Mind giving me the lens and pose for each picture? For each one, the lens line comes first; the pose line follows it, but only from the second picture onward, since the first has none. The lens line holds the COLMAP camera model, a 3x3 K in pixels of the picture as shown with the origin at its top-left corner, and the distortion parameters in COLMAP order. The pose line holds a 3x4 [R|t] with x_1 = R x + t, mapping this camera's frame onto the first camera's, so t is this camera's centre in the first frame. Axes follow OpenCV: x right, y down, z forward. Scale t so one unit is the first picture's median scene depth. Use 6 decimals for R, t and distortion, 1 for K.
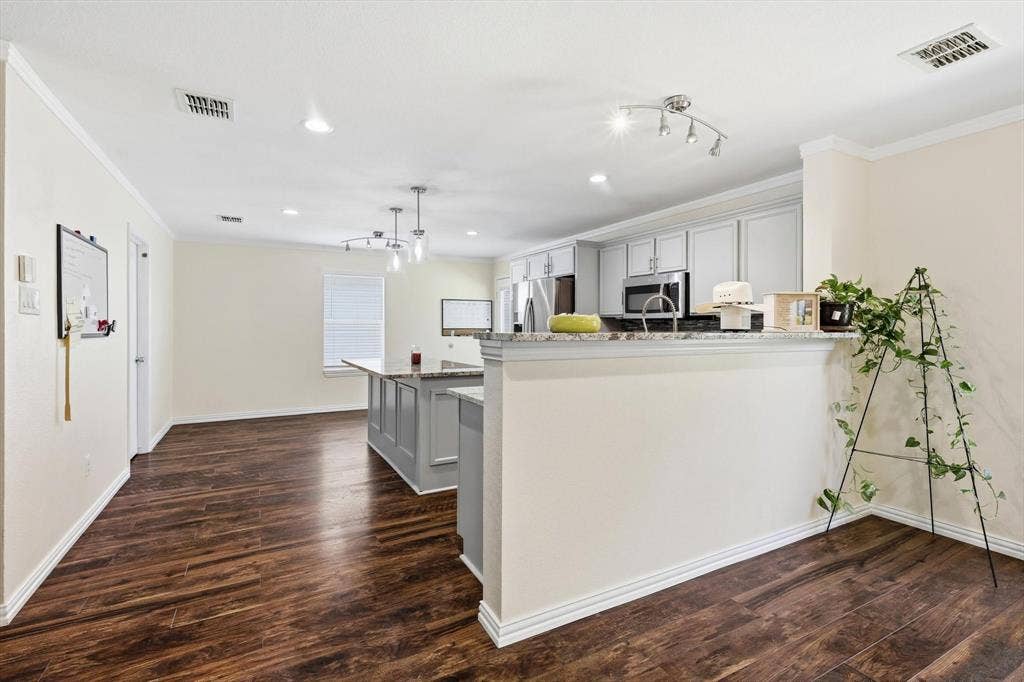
lens RADIAL K [[474.1, 0, 510.5], [0, 474.1, 327.4], [0, 0, 1]] dist [-0.000588, -0.000051]
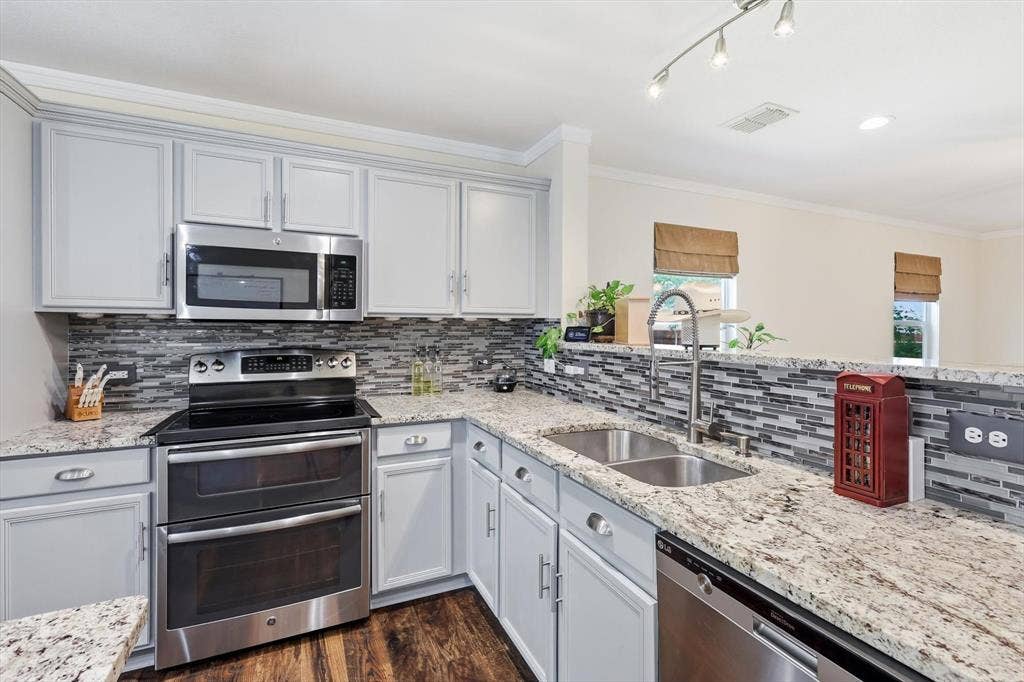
lens RADIAL K [[466.5, 0, 517.1], [0, 466.5, 327.1], [0, 0, 1]] dist [0.005911, 0.000179]
pose [[0.059253, -0.005192, 0.998229, -0.163520], [-0.004248, 0.999976, 0.005454, -0.014678], [-0.998234, -0.004563, 0.059229, 0.704205]]
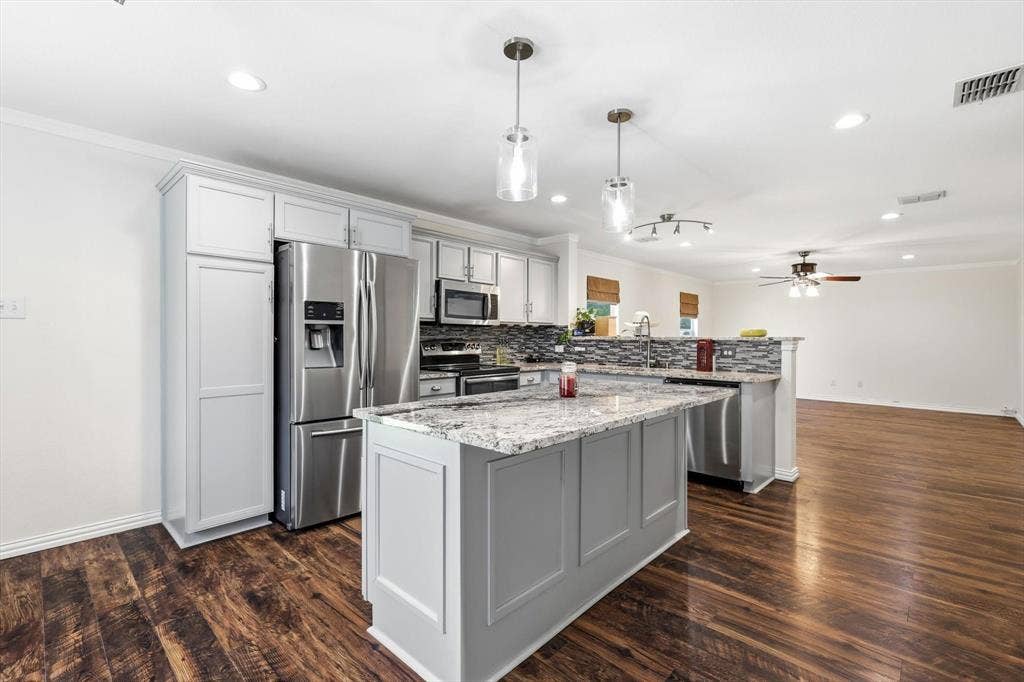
lens RADIAL K [[454.2, 0, 515.4], [0, 454.2, 339.8], [0, 0, 1]] dist [0.000815, 0.000444]
pose [[-0.319013, -0.010082, 0.947697, -0.658658], [-0.004060, 0.999949, 0.009271, 0.004611], [-0.947742, -0.000890, -0.319037, 1.192612]]
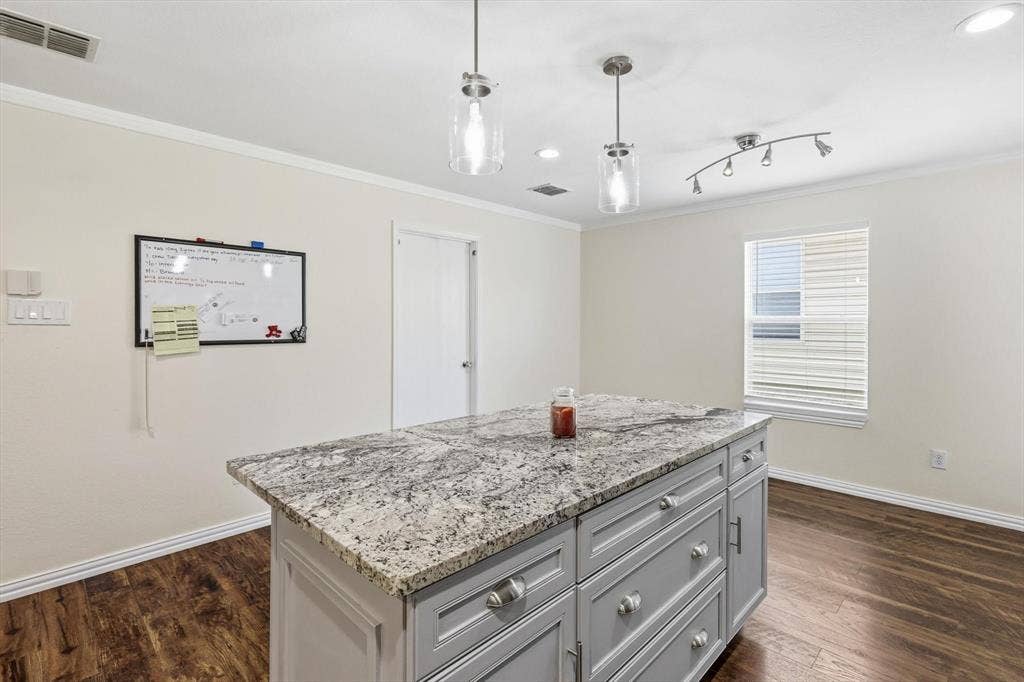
lens RADIAL K [[473.9, 0, 516.8], [0, 473.9, 322.4], [0, 0, 1]] dist [0.000163, -0.000411]
pose [[0.298380, -0.002687, -0.954443, 0.149864], [0.002360, 0.999995, -0.002078, -0.013564], [0.954444, -0.001632, 0.298385, 0.824573]]
